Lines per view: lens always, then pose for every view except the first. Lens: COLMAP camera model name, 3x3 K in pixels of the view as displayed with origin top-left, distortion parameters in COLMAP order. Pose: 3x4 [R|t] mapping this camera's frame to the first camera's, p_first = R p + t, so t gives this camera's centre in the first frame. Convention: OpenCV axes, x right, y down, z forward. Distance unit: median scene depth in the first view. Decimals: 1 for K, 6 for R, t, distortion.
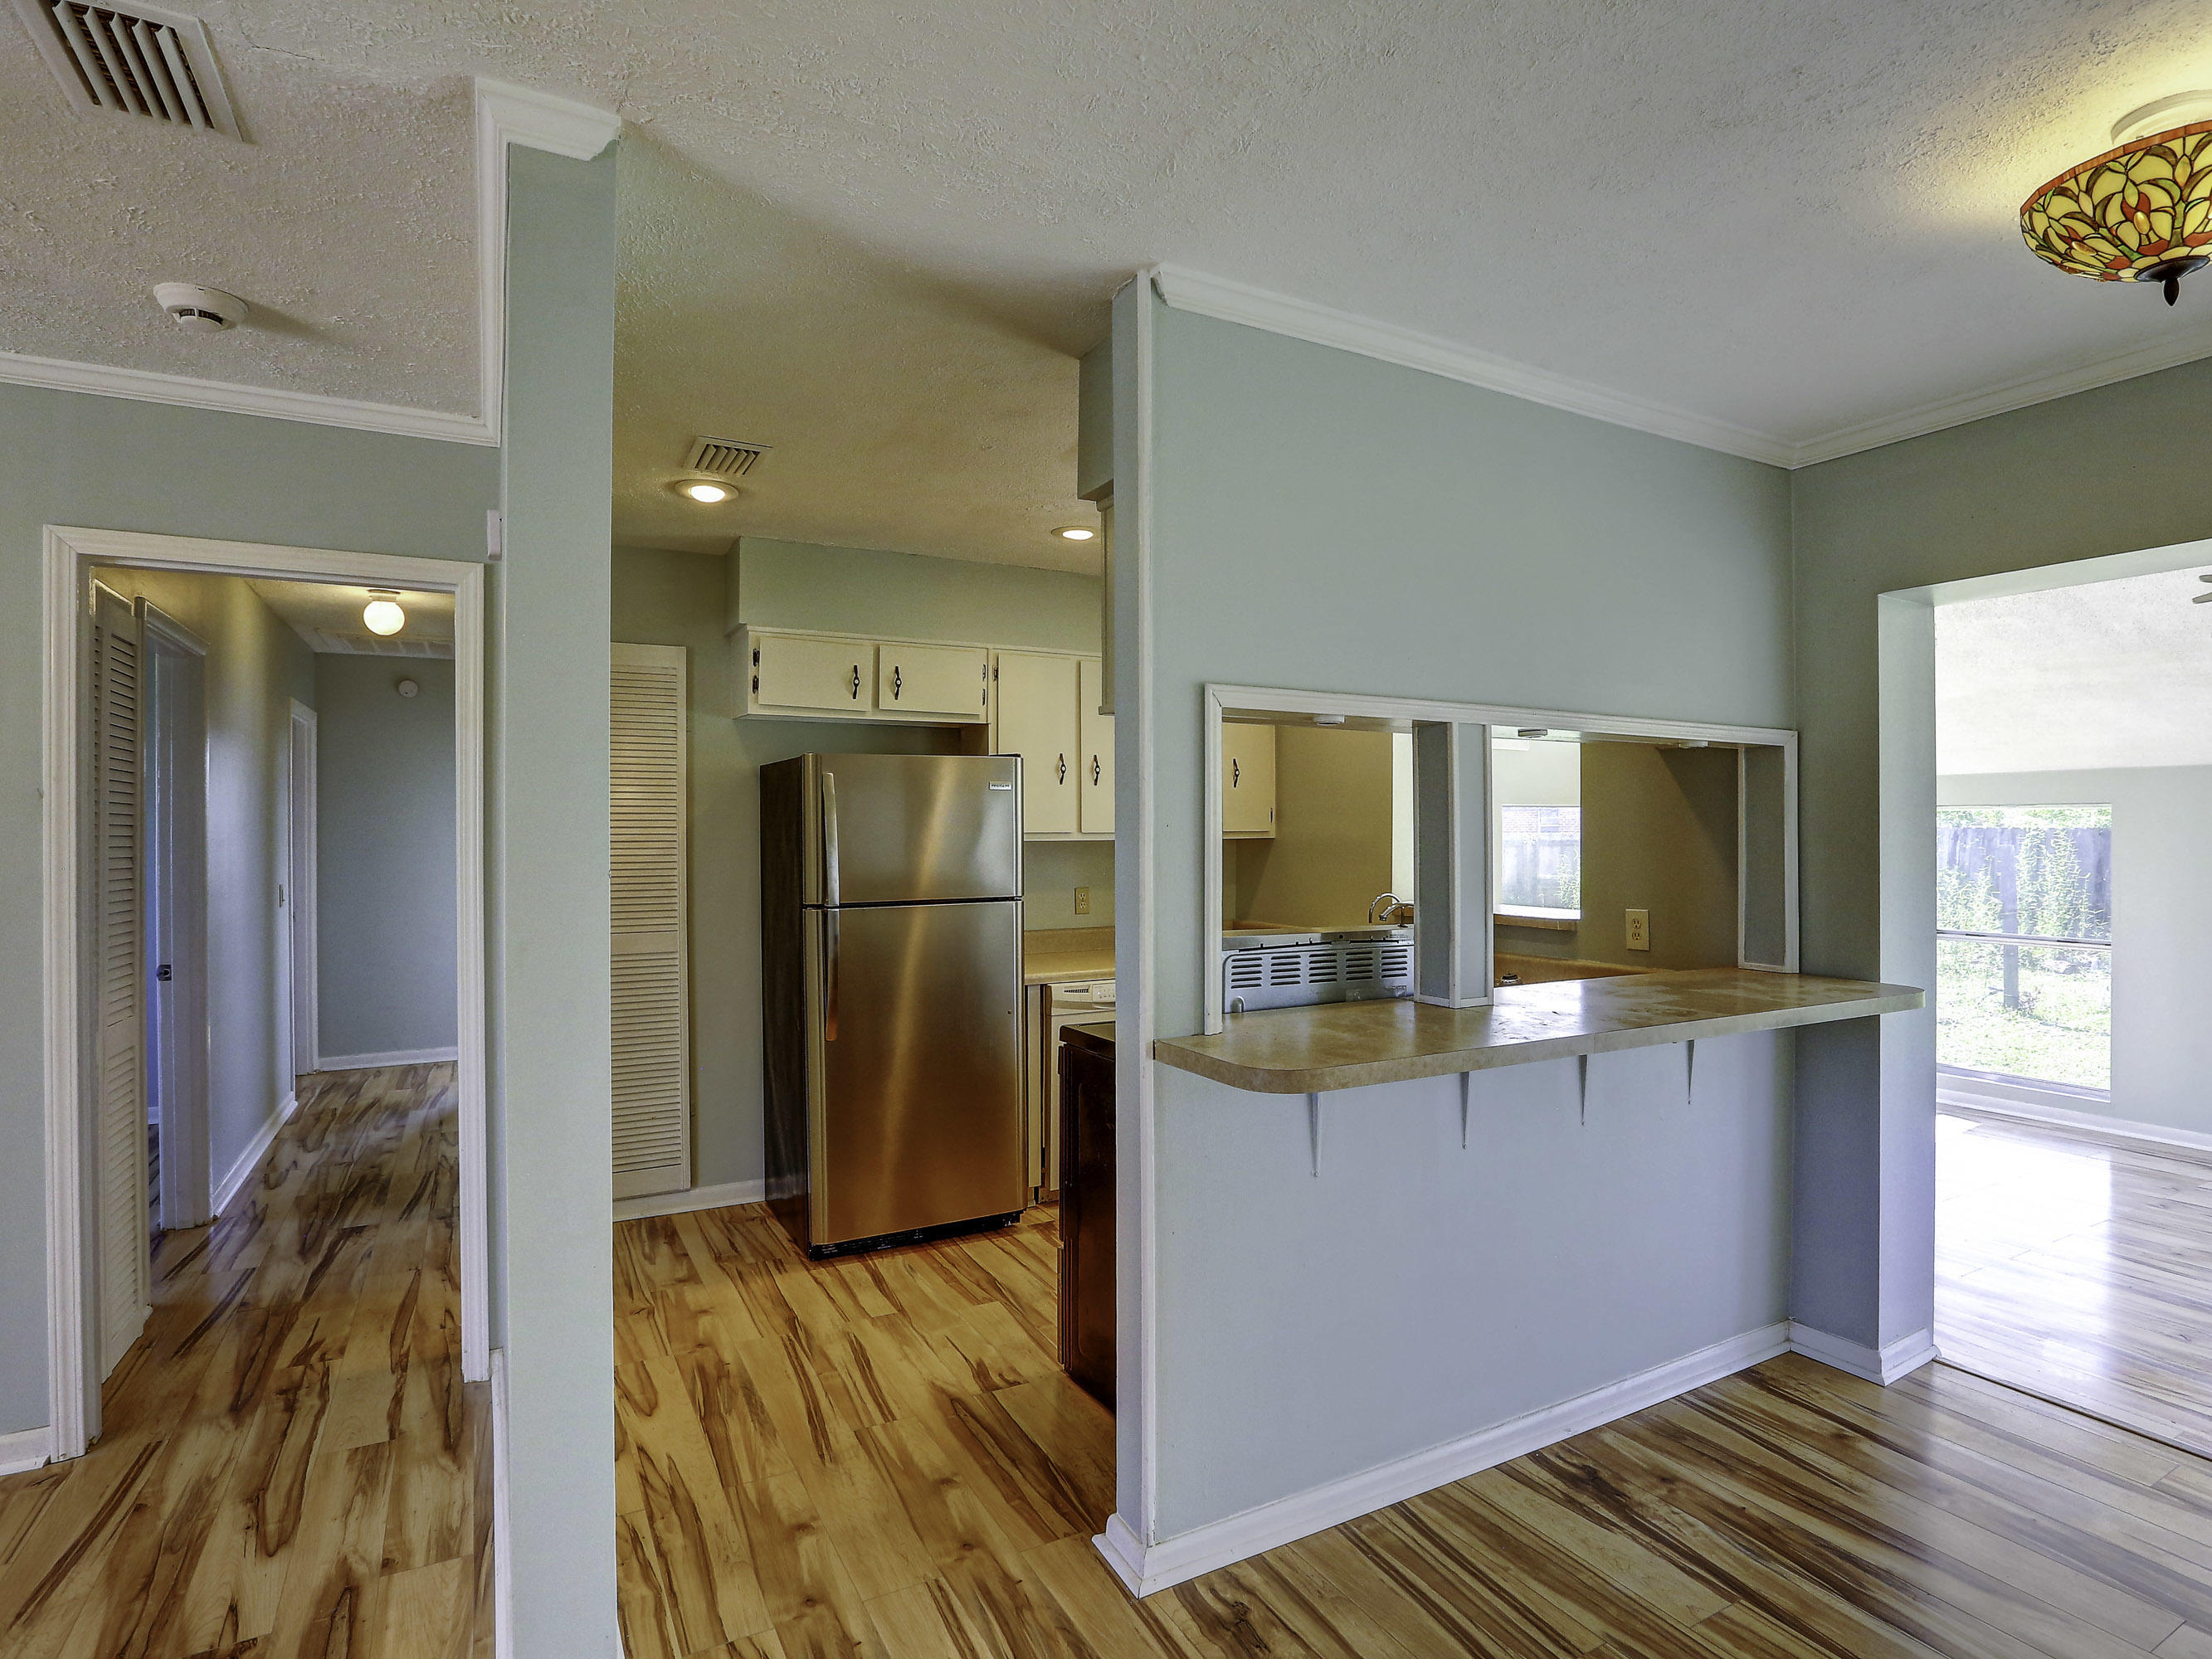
lens RADIAL K [[1150.4, 0, 1124.7], [0, 1150.4, 832.6], [0, 0, 1]] dist [-0.039873, 0.013848]
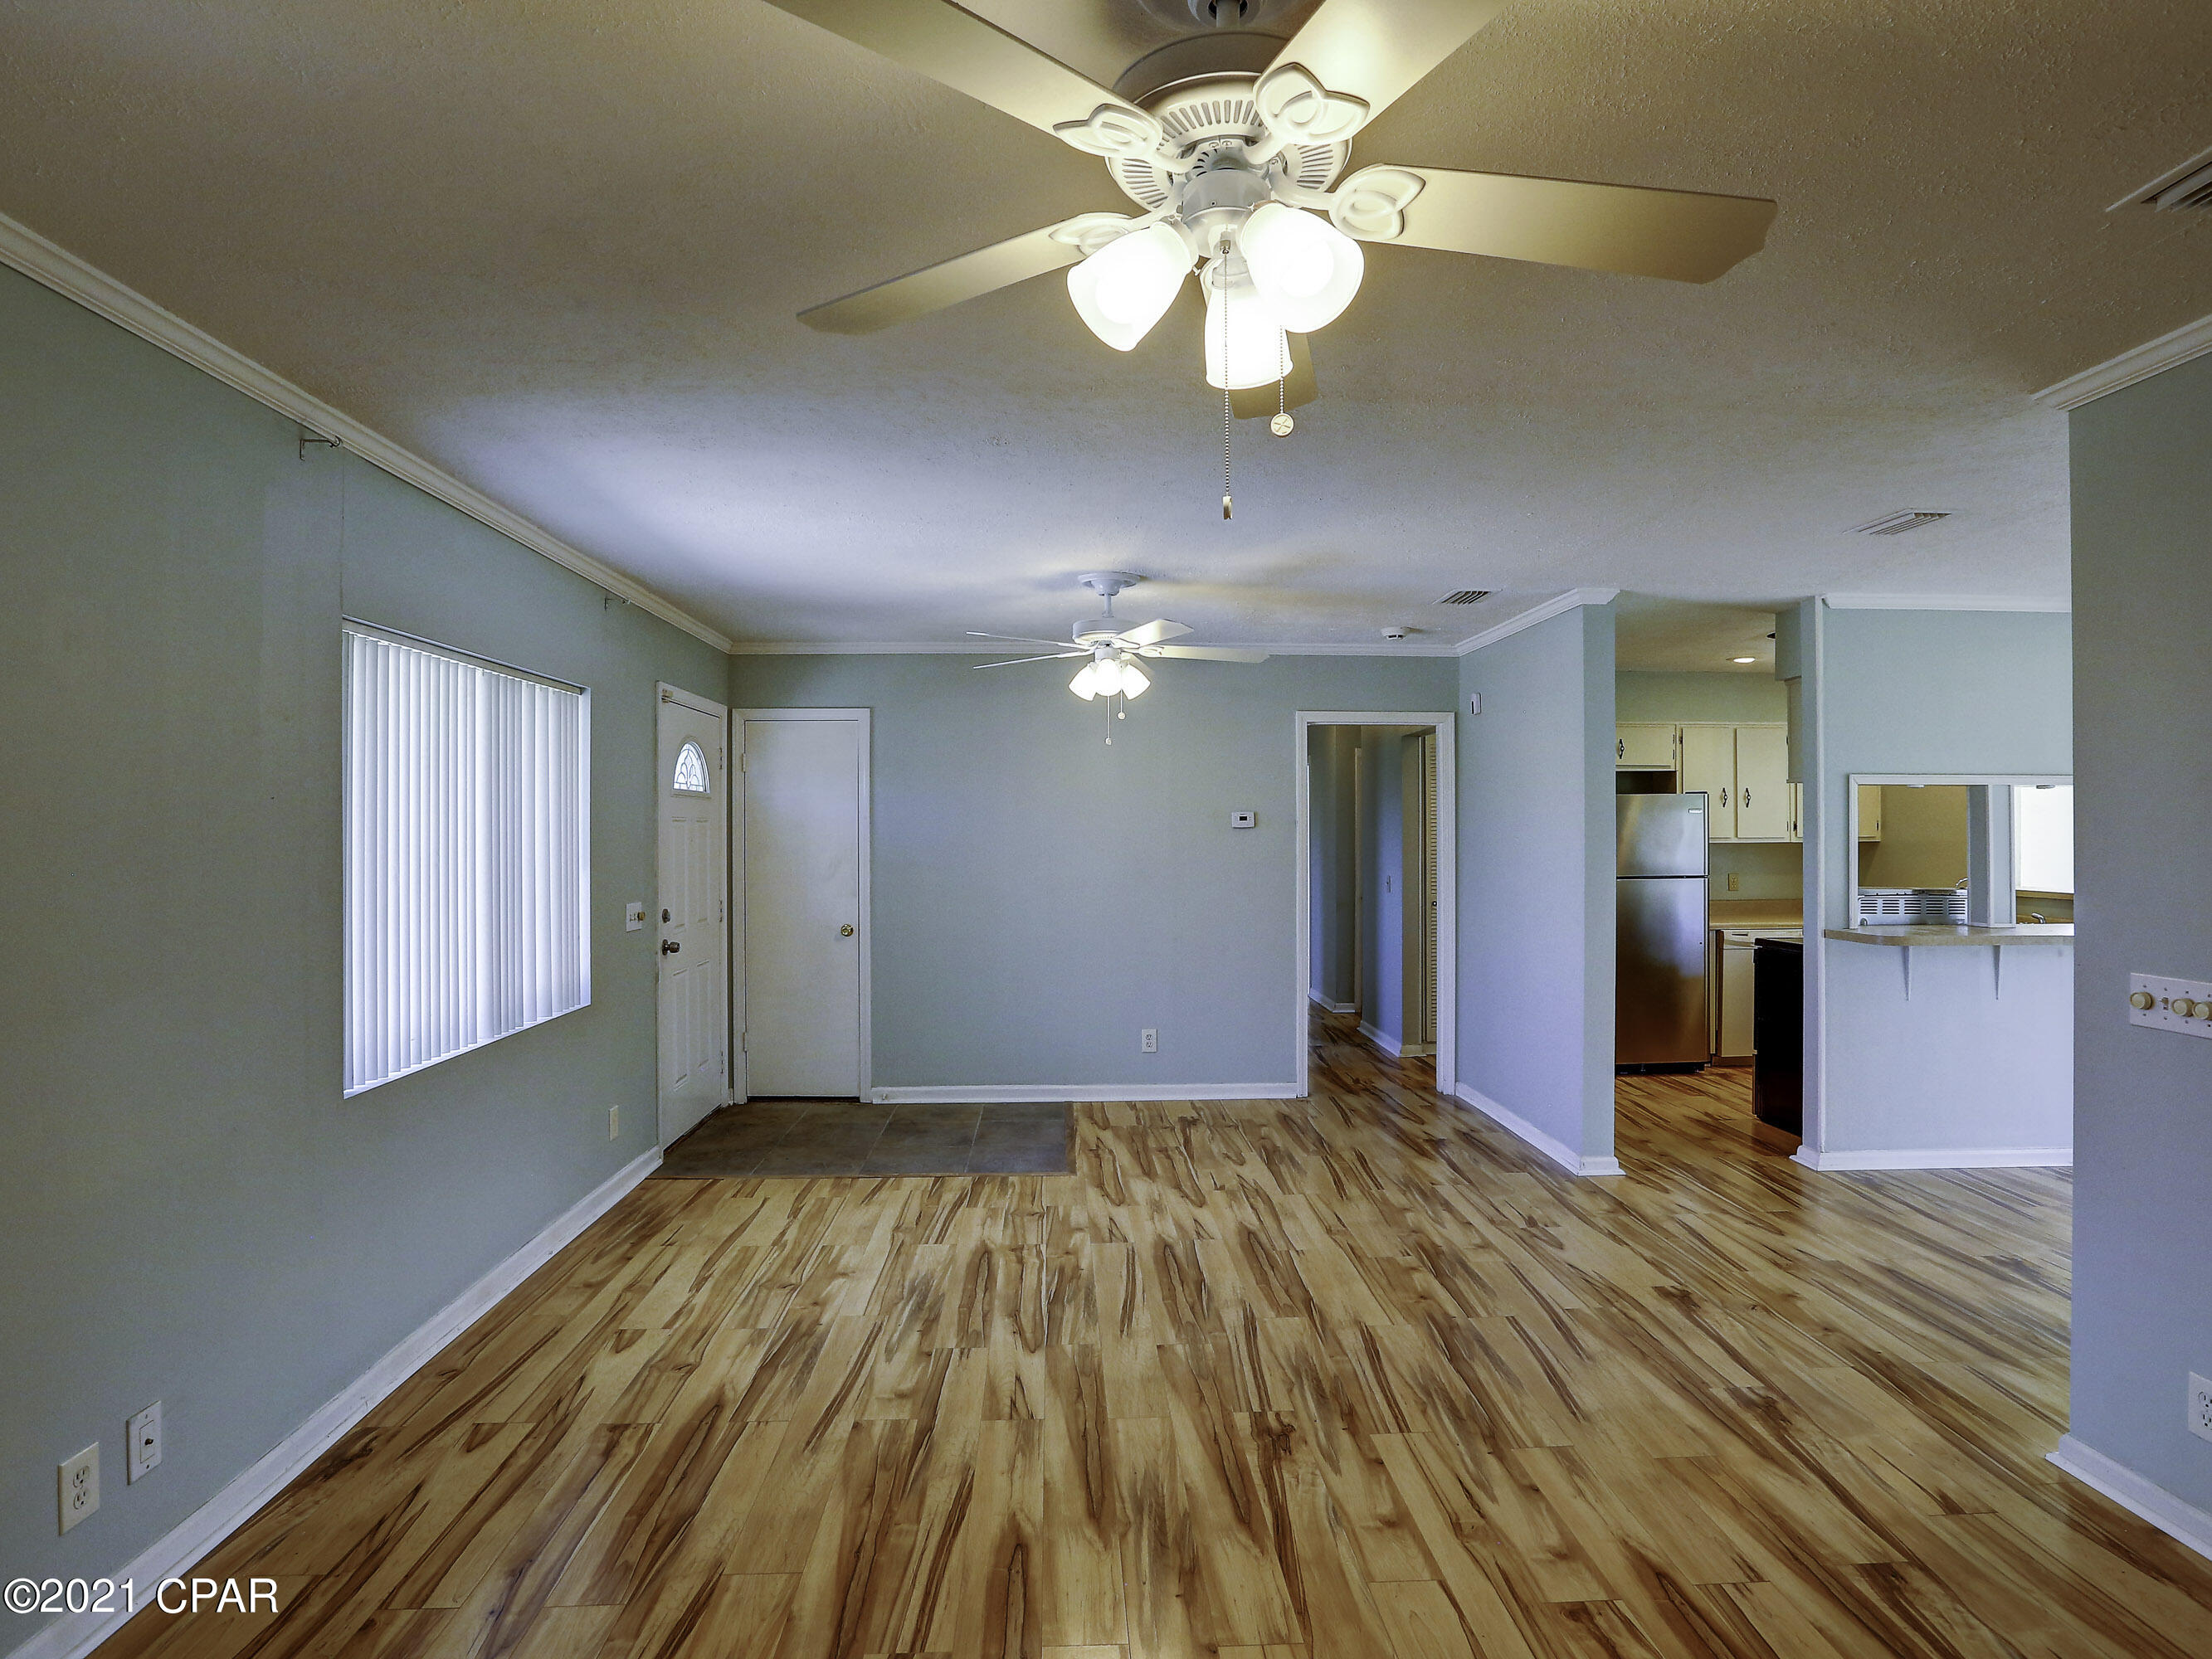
lens RADIAL K [[1150.4, 0, 1124.7], [0, 1150.4, 832.6], [0, 0, 1]] dist [-0.039873, 0.013848]
pose [[0.899469, -0.001982, -0.436979, -0.202577], [0.001014, 0.999996, -0.002449, -0.007275], [0.436982, 0.001760, 0.899468, -1.391604]]
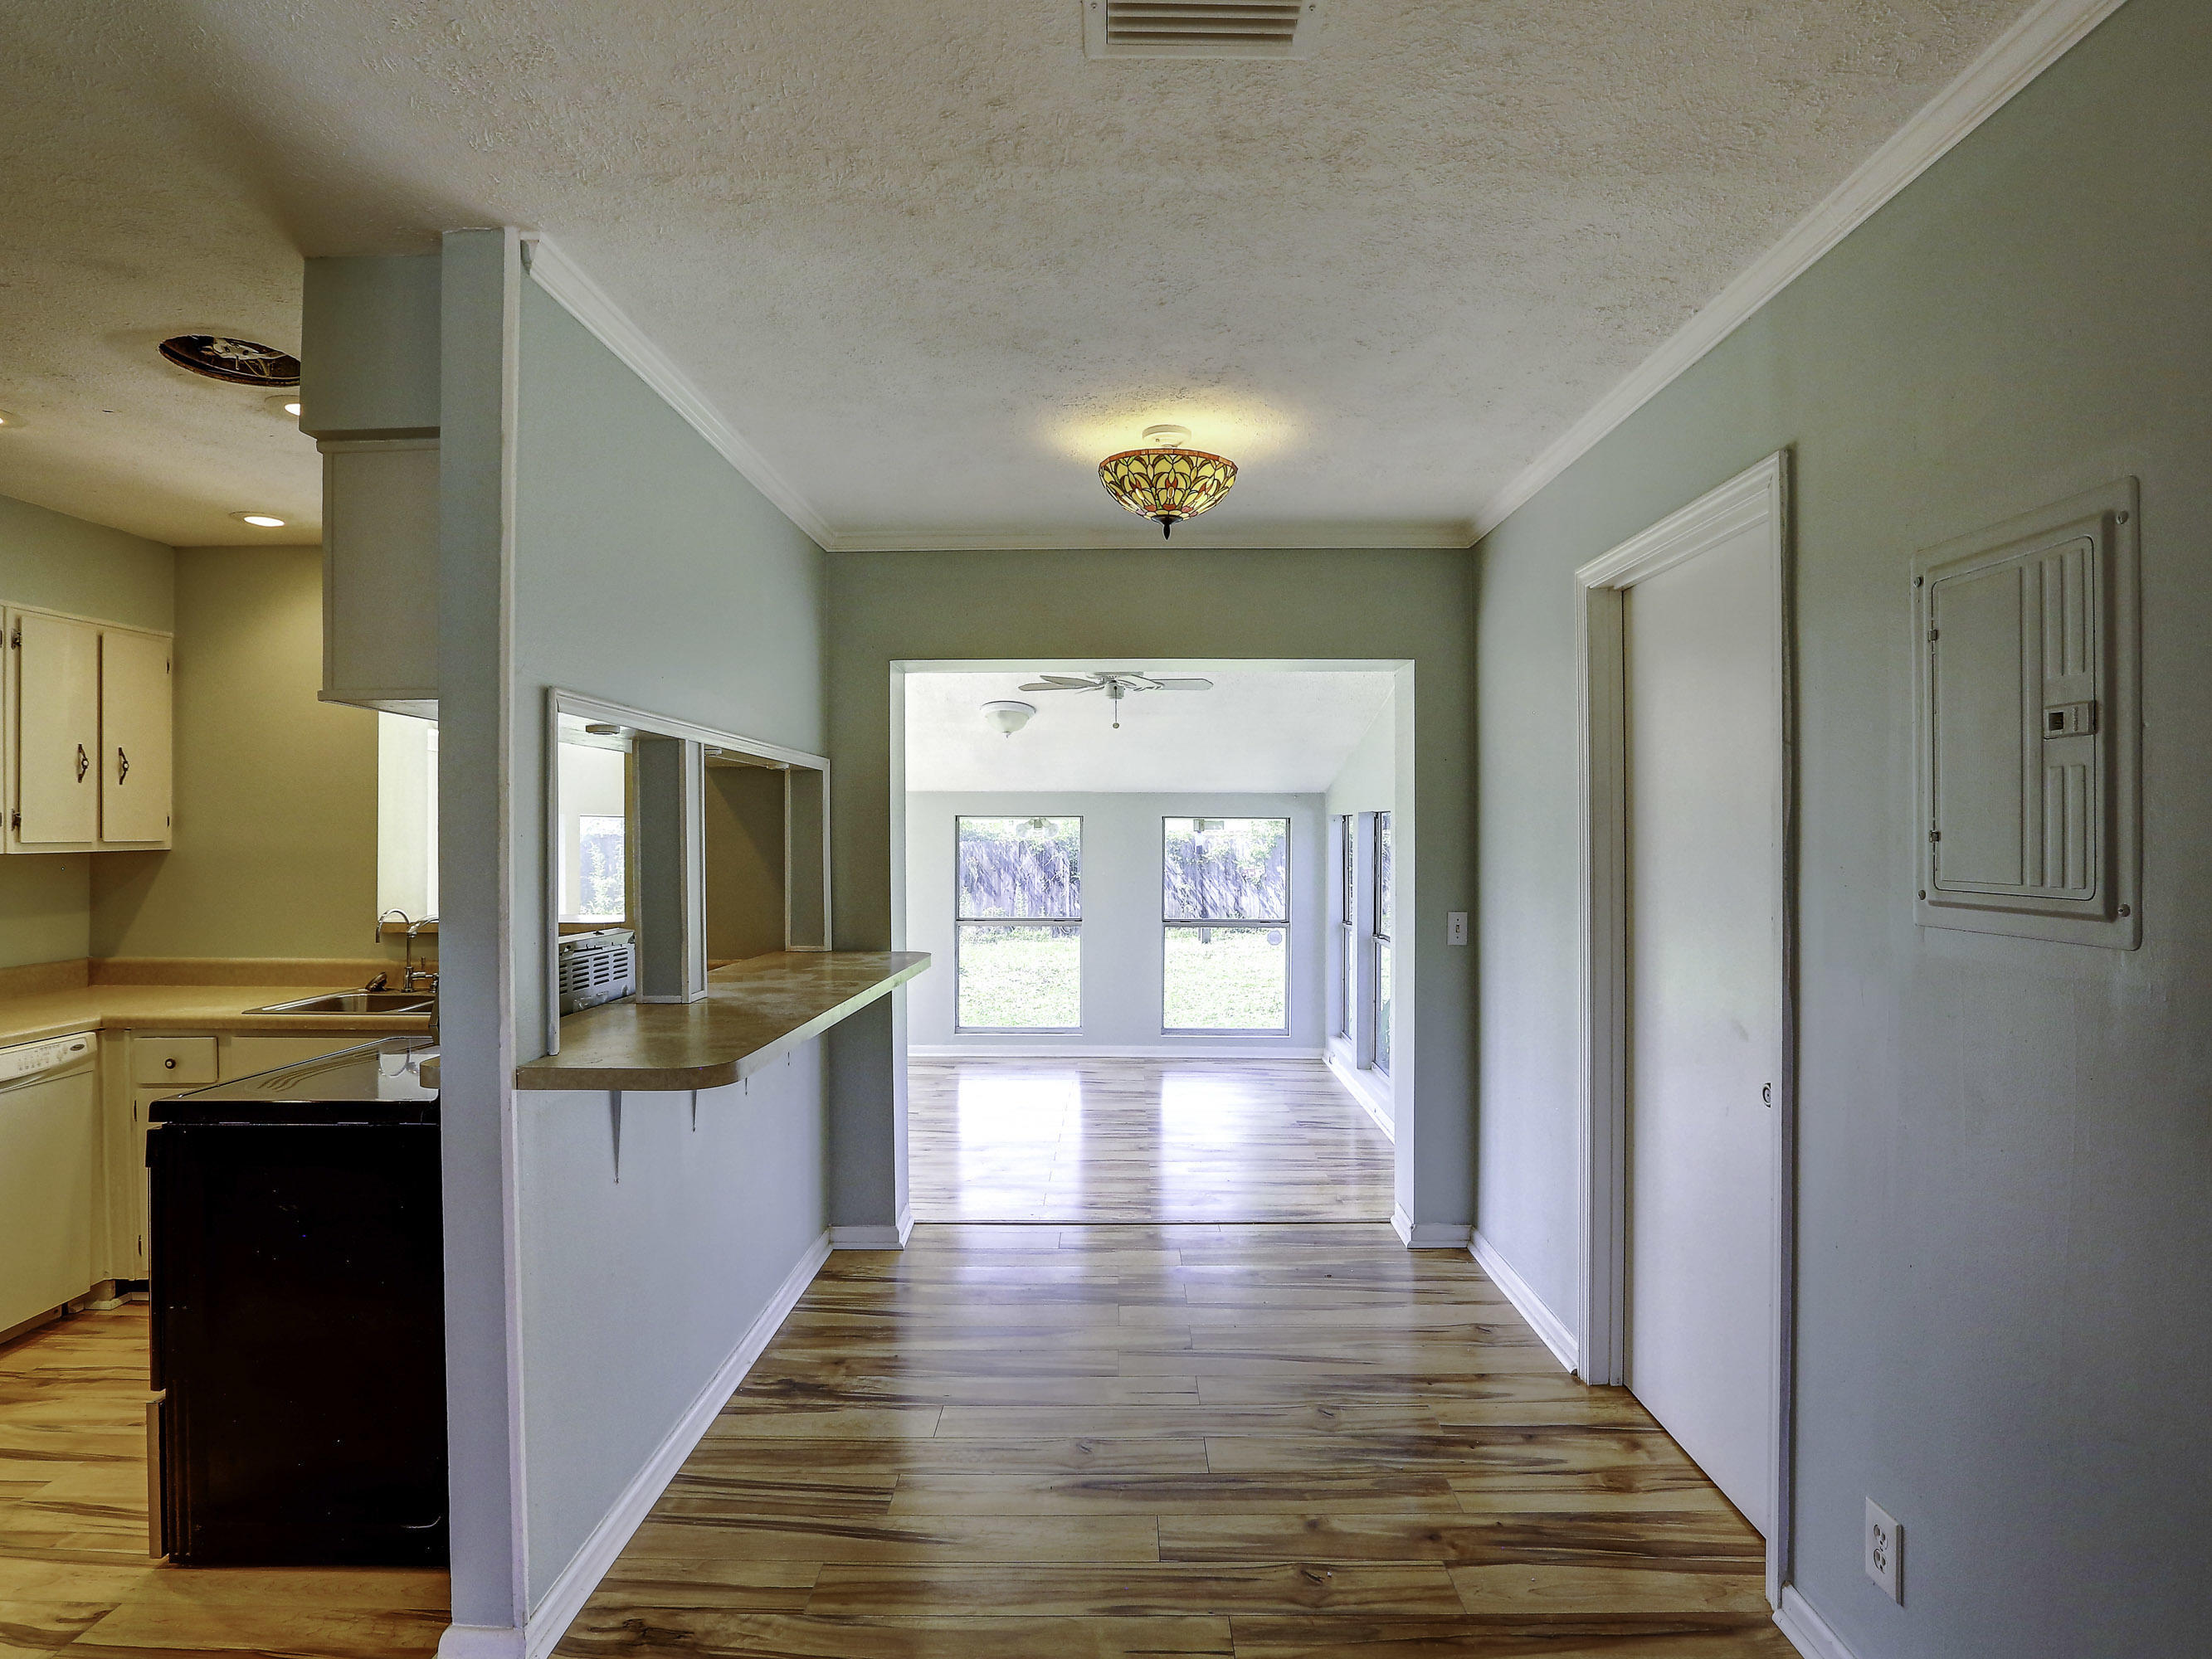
lens RADIAL K [[1131.7, 0, 1108.9], [0, 1131.7, 825.9], [0, 0, 1]] dist [-0.054114, 0.020404]
pose [[0.505422, 0.005158, 0.862857, -0.413890], [0.005737, 0.999940, -0.009338, -0.001497], [-0.862853, 0.009669, 0.505362, 0.117121]]
